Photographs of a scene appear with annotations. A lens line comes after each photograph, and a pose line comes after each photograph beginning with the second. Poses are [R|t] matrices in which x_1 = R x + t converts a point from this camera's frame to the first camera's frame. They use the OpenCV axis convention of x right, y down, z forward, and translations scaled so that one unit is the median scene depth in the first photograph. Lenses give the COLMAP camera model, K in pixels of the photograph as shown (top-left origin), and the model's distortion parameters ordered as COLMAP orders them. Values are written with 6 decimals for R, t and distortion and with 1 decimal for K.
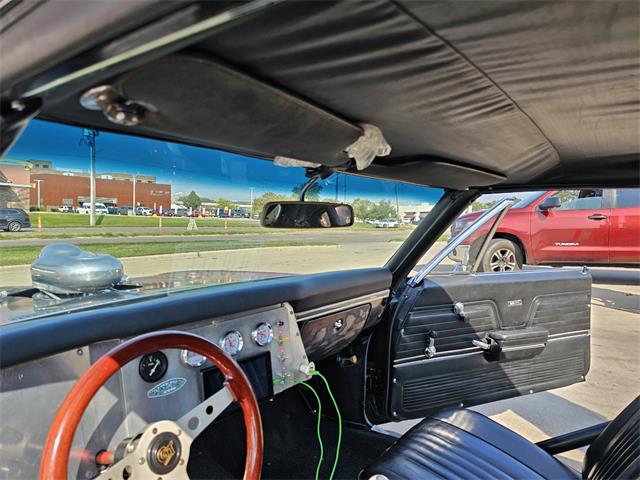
lens RADIAL K [[433.5, 0, 317.7], [0, 433.5, 237.3], [0, 0, 1]] dist [0.028968, -0.026190]
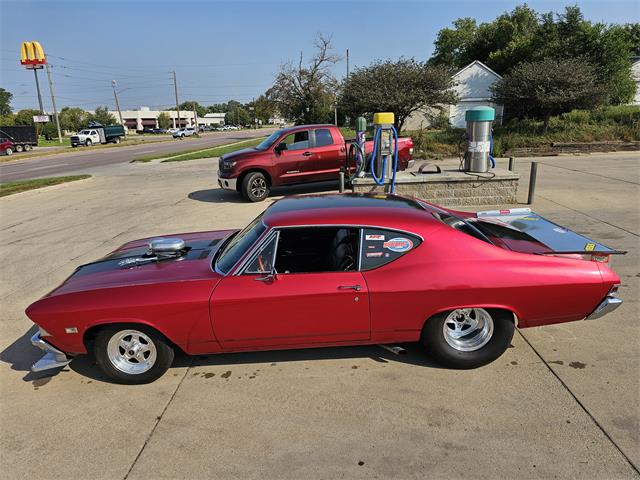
lens RADIAL K [[433.5, 0, 317.1], [0, 433.5, 234.1], [0, 0, 1]] dist [0.028968, -0.026190]
pose [[0.821099, -0.193633, 0.536938, -0.257521], [0.078371, 0.970037, 0.229972, -0.119179], [-0.565380, -0.146749, 0.811671, -0.381615]]
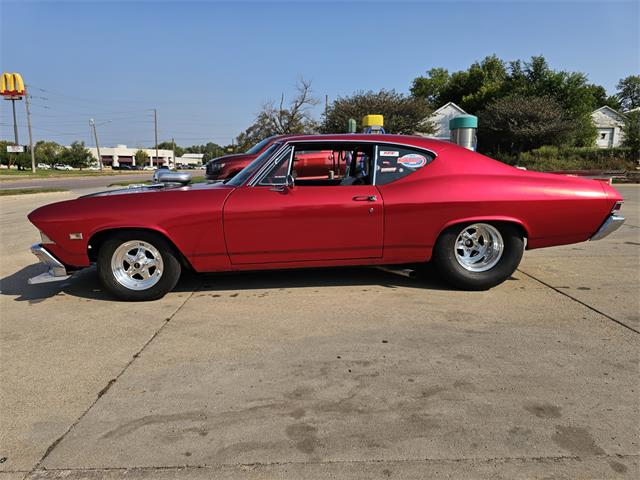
lens RADIAL K [[433.5, 0, 316.2], [0, 433.5, 235.0], [0, 0, 1]] dist [0.028968, -0.026190]
pose [[0.792470, -0.118156, 0.598357, -0.314816], [0.044160, 0.989596, 0.136928, 0.015131], [-0.608310, -0.082088, 0.789443, -0.373348]]
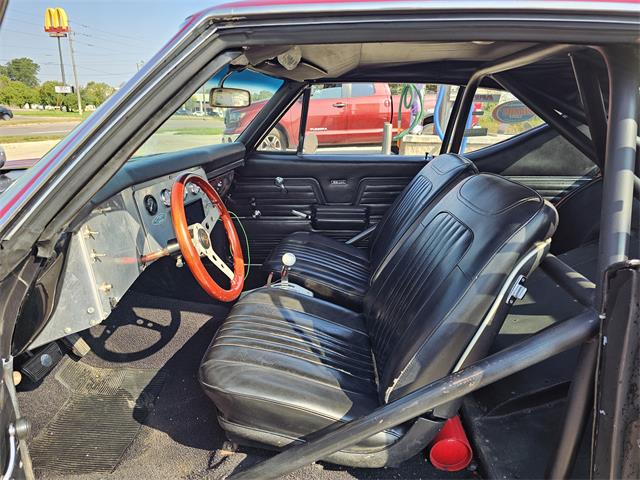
lens RADIAL K [[433.5, 0, 324.8], [0, 433.5, 242.7], [0, 0, 1]] dist [0.028968, -0.026190]
pose [[0.846815, -0.155545, 0.508635, -0.071775], [0.020017, 0.964926, 0.261757, 0.005518], [-0.531511, -0.211479, 0.820227, -0.059125]]
